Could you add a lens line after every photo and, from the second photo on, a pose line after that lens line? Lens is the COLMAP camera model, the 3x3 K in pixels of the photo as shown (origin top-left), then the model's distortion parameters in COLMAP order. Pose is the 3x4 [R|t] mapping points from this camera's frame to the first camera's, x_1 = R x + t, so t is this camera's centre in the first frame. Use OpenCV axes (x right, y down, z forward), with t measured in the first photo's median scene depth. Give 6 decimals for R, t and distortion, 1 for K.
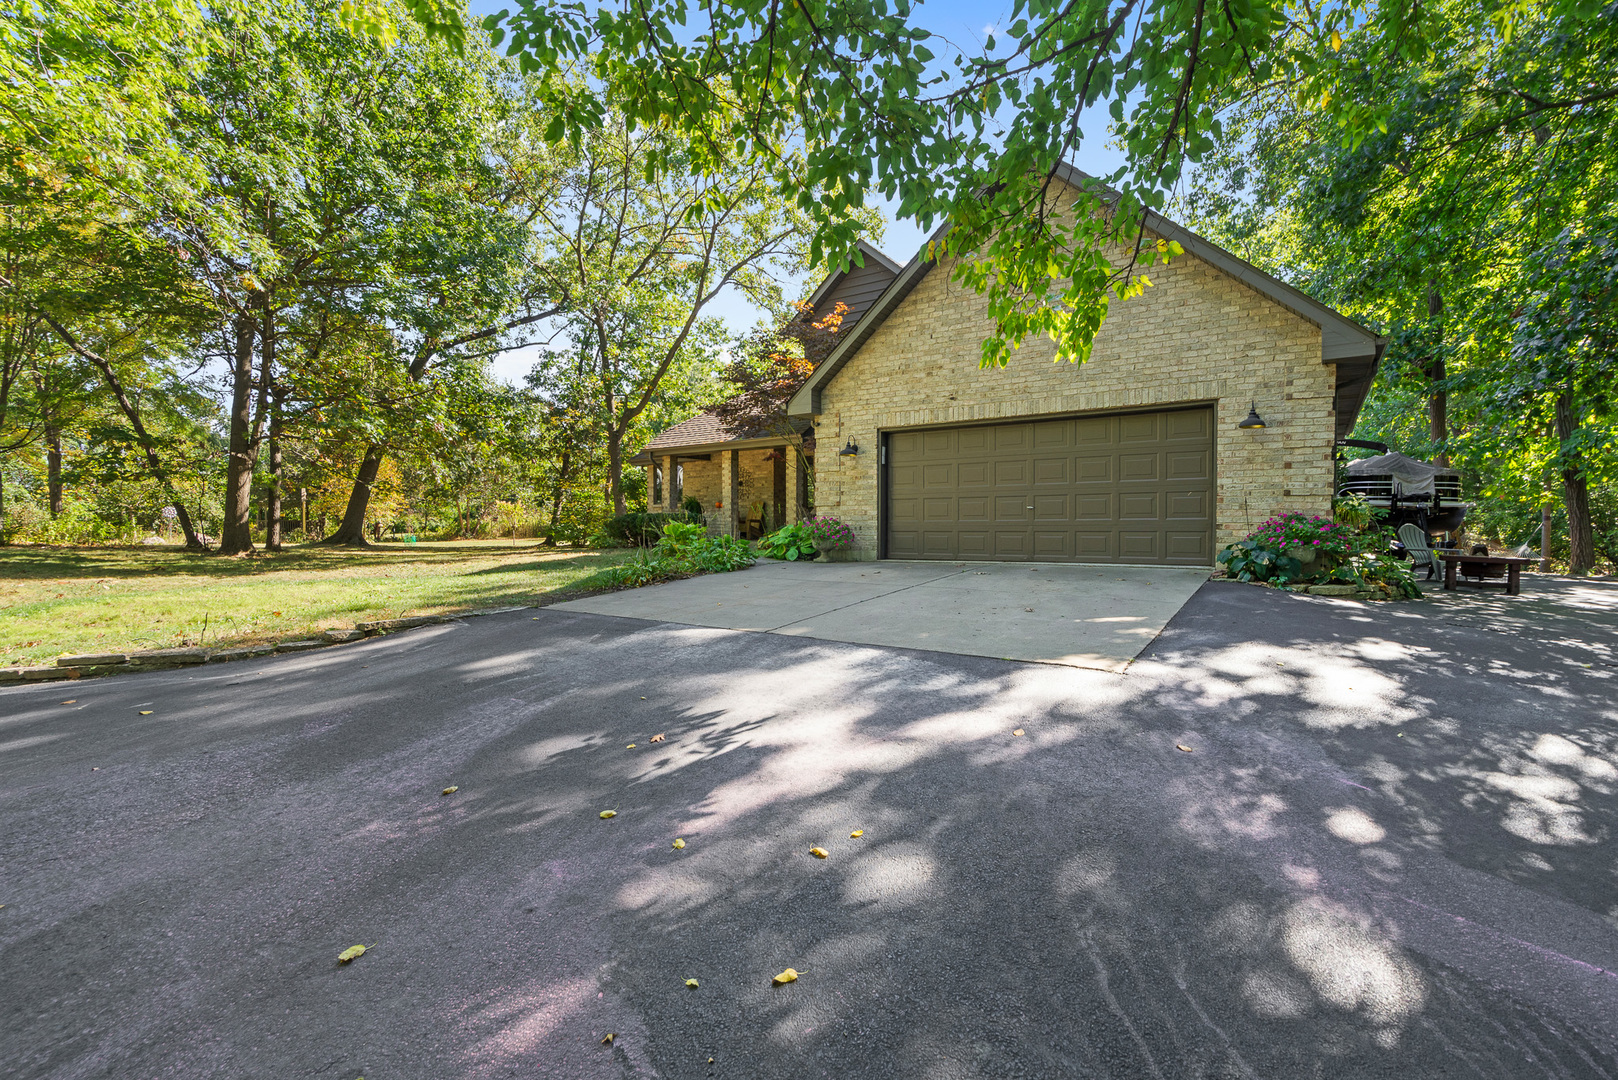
lens RADIAL K [[762.4, 0, 809.3], [0, 762.4, 530.5], [0, 0, 1]] dist [0.001777, 0.000055]
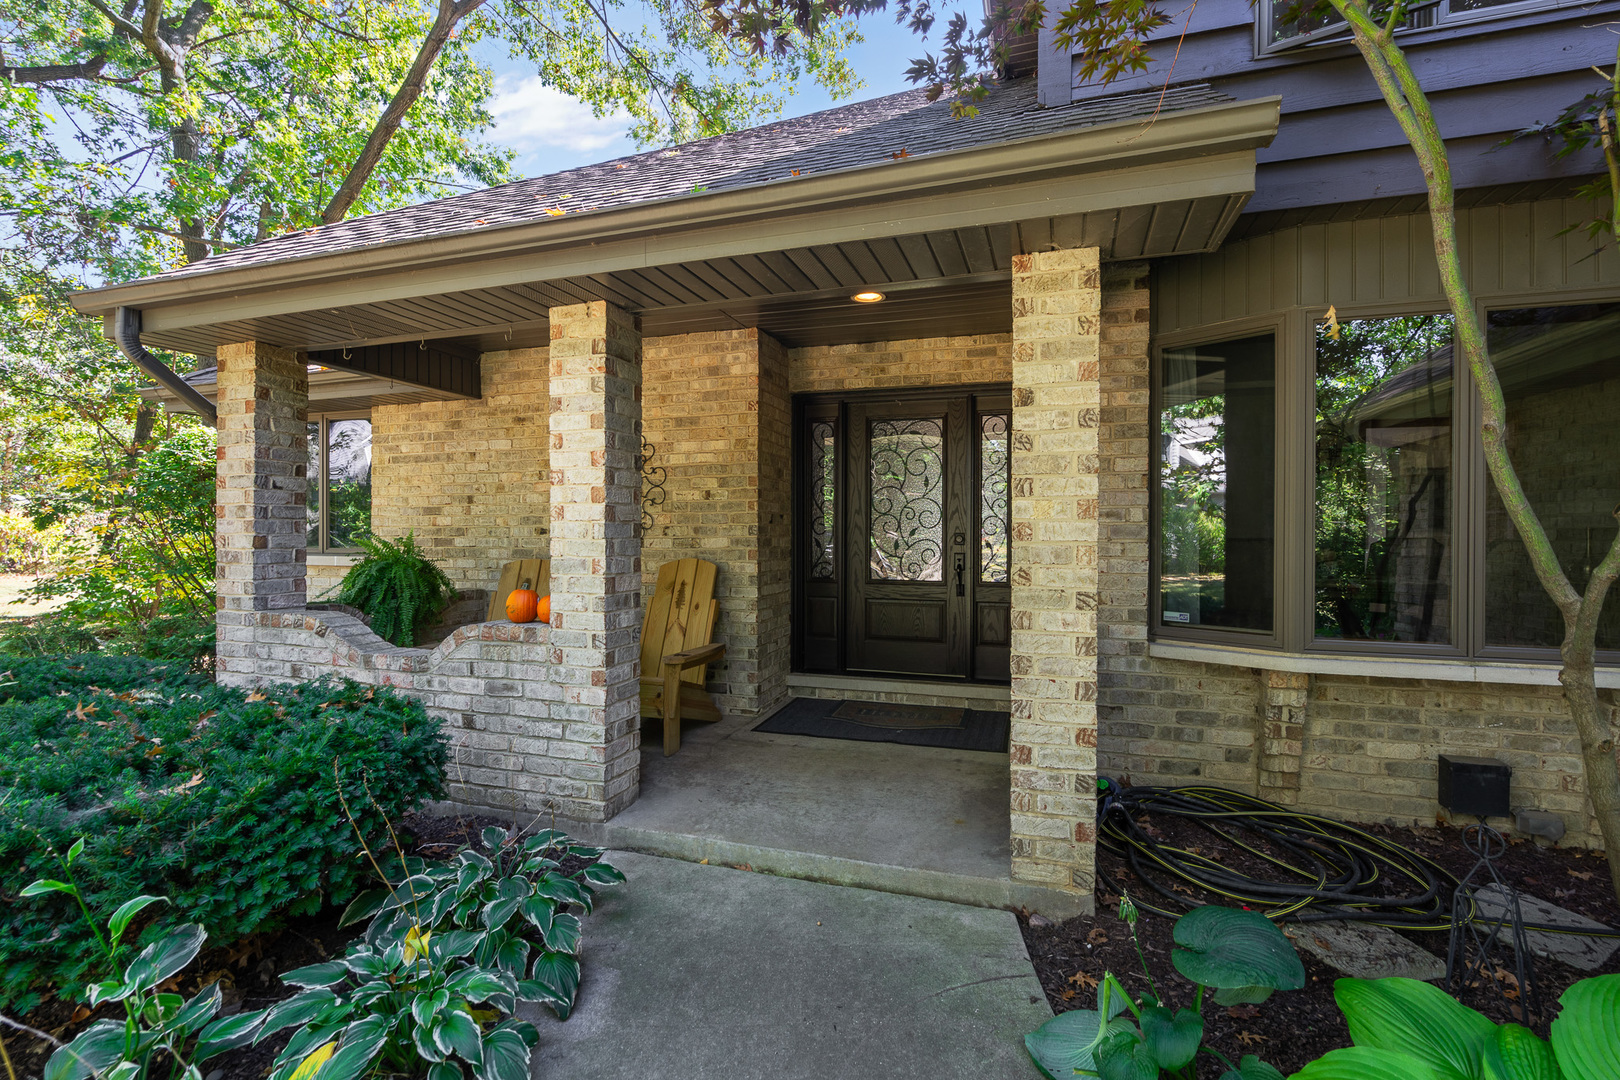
lens RADIAL K [[763.3, 0, 810.3], [0, 763.3, 530.4], [0, 0, 1]] dist [0.001777, 0.000055]
pose [[0.959979, 0.005925, 0.280008, -0.180779], [-0.005189, 0.999981, -0.003371, -0.088982], [-0.280022, 0.001783, 0.959992, 1.390479]]
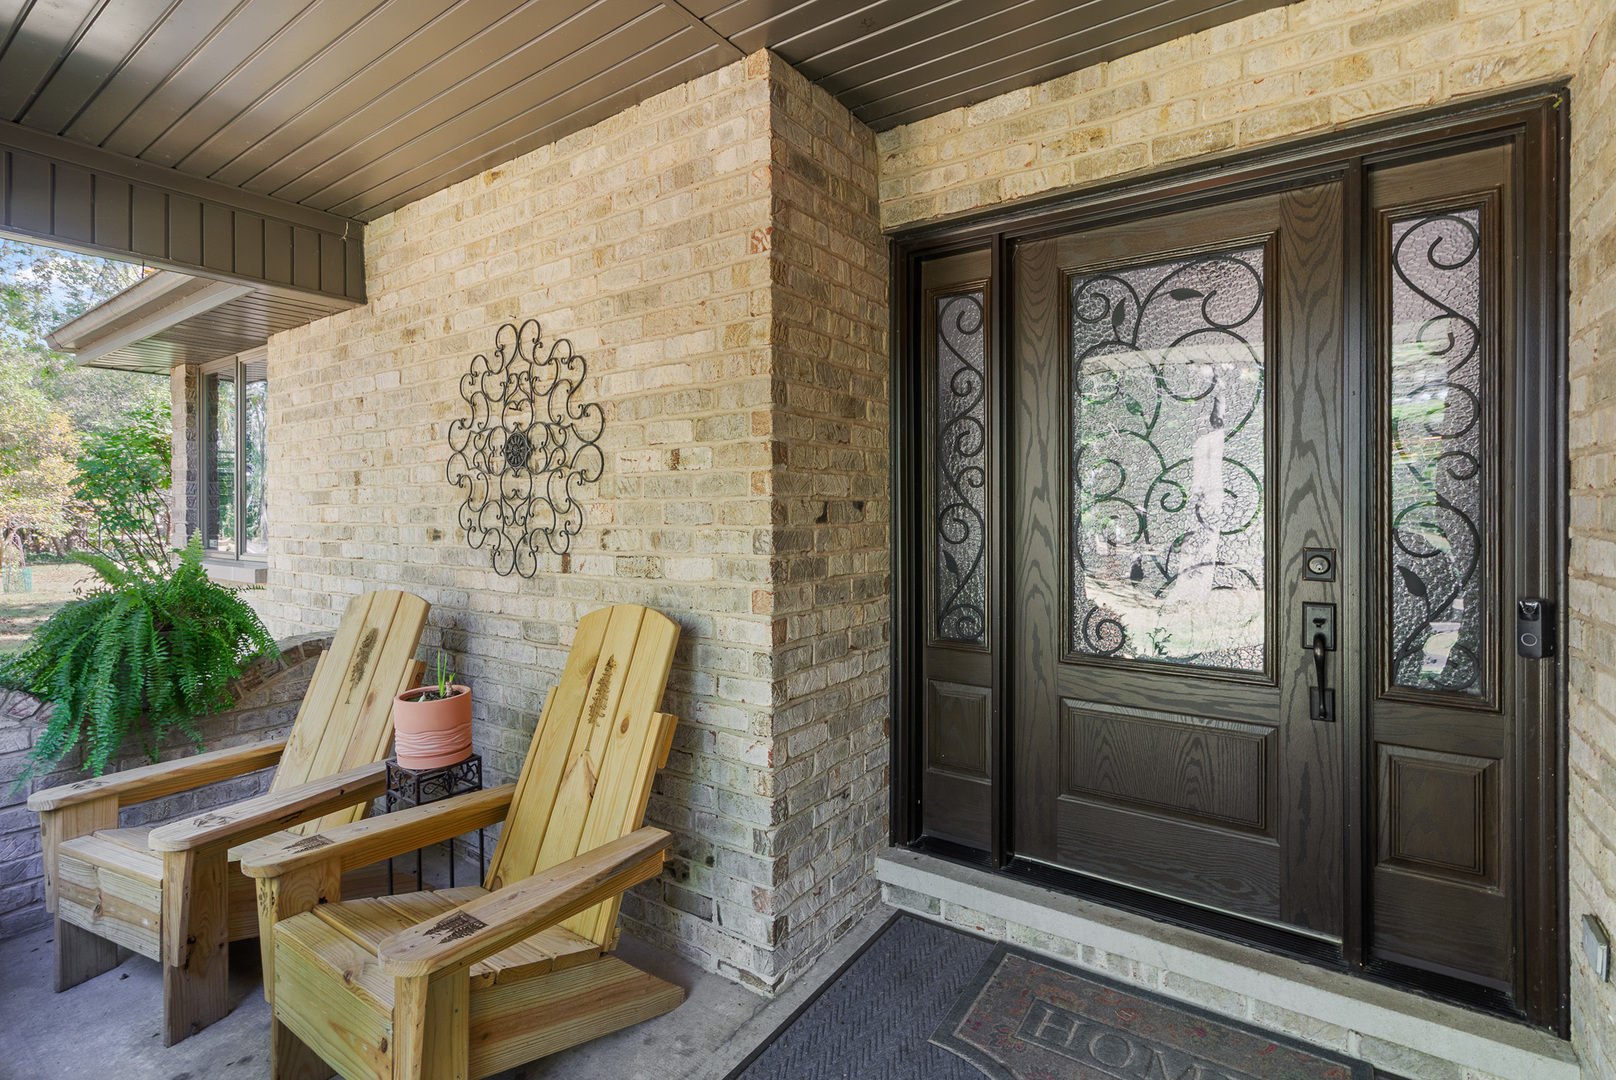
lens RADIAL K [[762.1, 0, 828.2], [0, 762.1, 505.9], [0, 0, 1]] dist [-0.001597, 0.000459]
pose [[0.999991, 0.000410, 0.004189, -0.071557], [-0.000404, 0.999999, -0.001300, -0.099086], [-0.004190, 0.001299, 0.999990, 1.647296]]
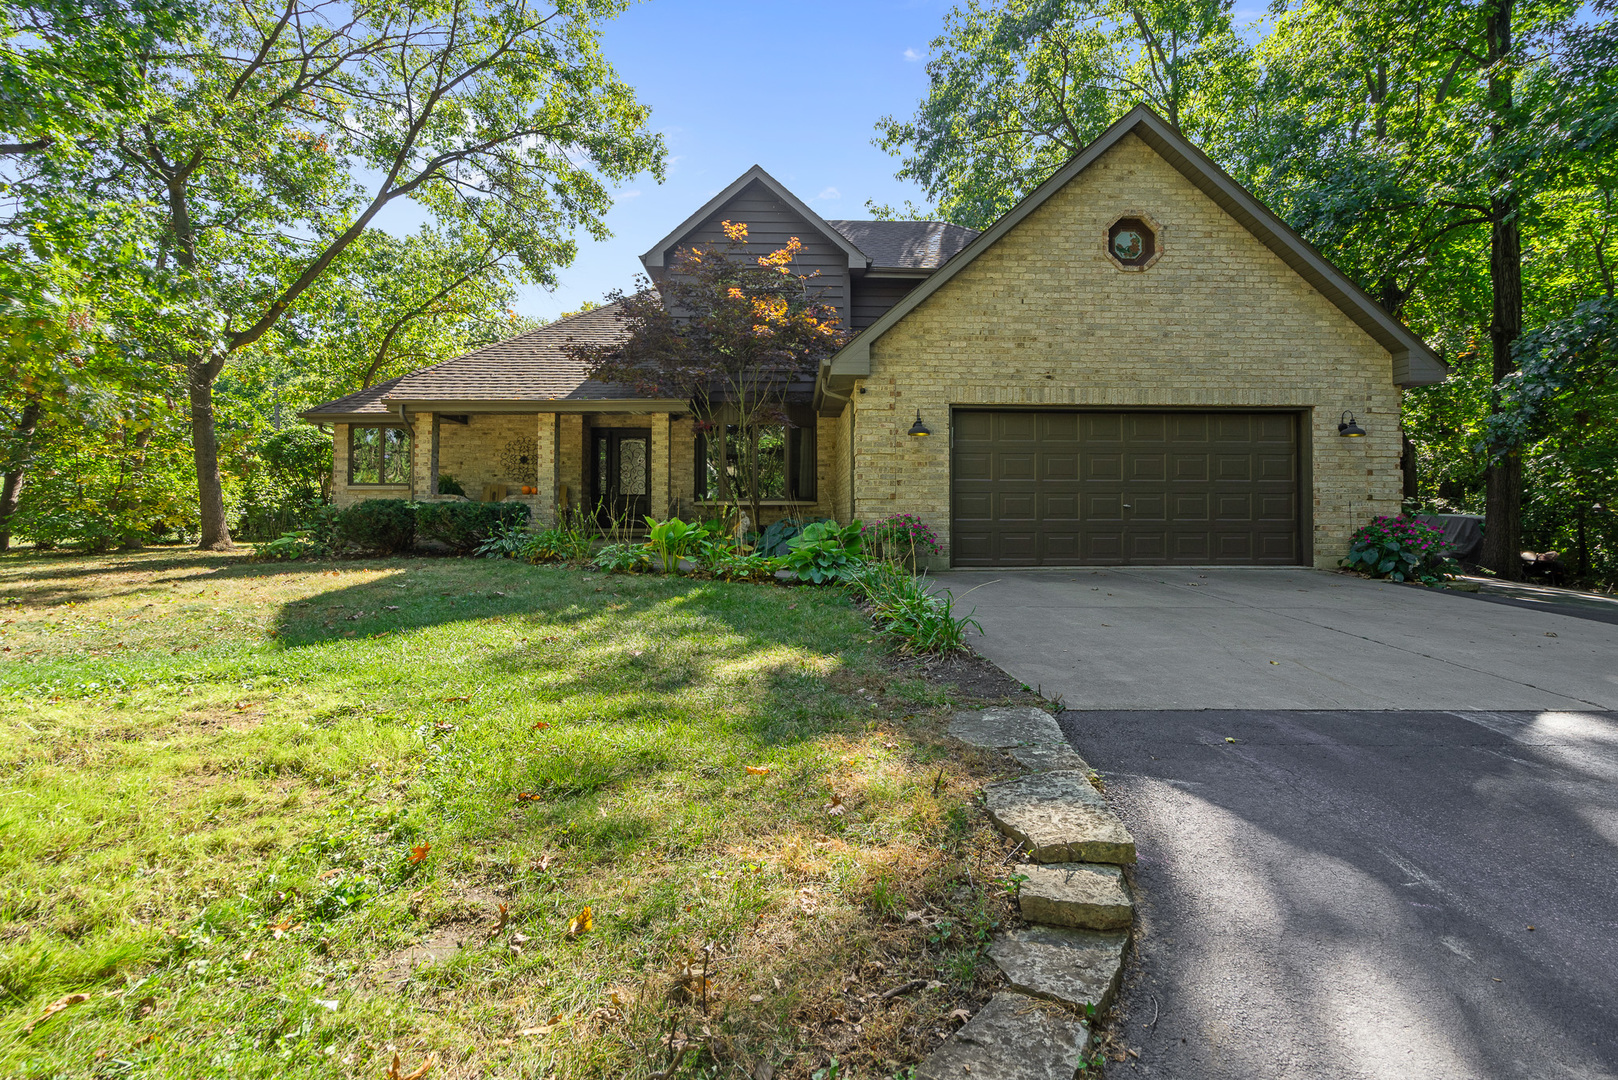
lens RADIAL K [[763.1, 0, 829.3], [0, 763.1, 505.8], [0, 0, 1]] dist [-0.001597, 0.000459]
pose [[0.802139, 0.010306, 0.597049, -0.541490], [-0.001375, 0.999880, -0.015413, -0.015624], [-0.597136, 0.011543, 0.802057, 0.479470]]
